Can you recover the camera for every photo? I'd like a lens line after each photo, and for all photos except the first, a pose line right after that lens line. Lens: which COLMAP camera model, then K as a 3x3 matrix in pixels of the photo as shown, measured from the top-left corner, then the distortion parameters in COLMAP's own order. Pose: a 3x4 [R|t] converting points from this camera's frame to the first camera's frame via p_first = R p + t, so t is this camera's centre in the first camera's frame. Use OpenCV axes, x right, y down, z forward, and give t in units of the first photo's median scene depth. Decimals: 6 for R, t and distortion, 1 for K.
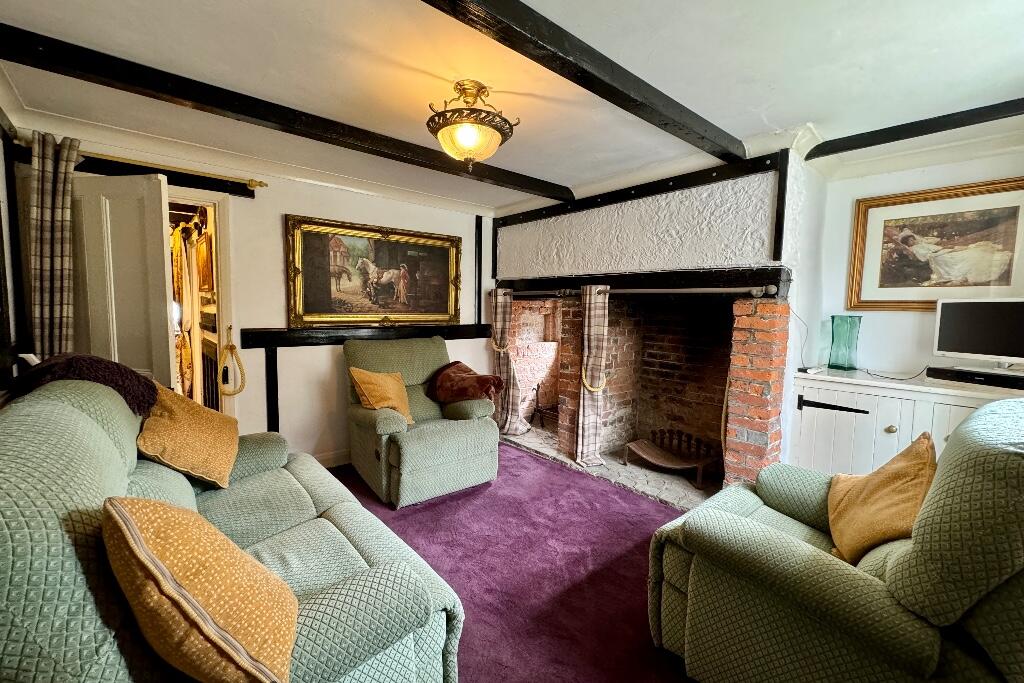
lens RADIAL K [[404.6, 0, 515.5], [0, 404.6, 340.3], [0, 0, 1]] dist [-0.002100, -0.000159]
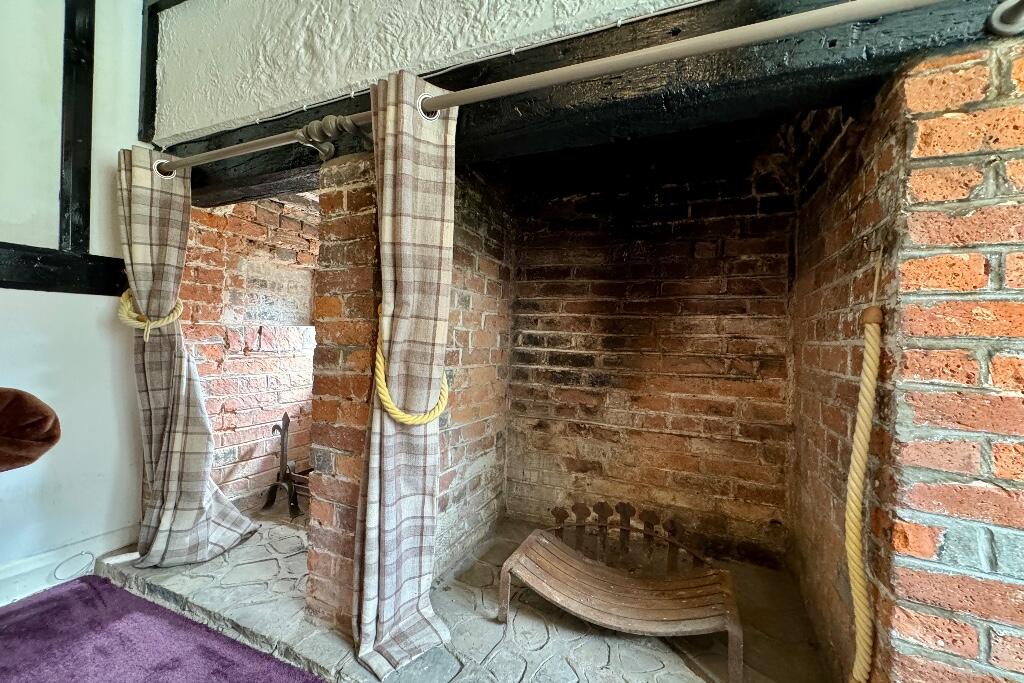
lens RADIAL K [[404.6, 0, 508.6], [0, 404.6, 341.4], [0, 0, 1]] dist [-0.002100, -0.000159]
pose [[0.914296, 0.004936, 0.405016, 0.120697], [0.022290, 0.997797, -0.062478, 0.074851], [-0.404432, 0.066151, 0.912172, 0.612607]]
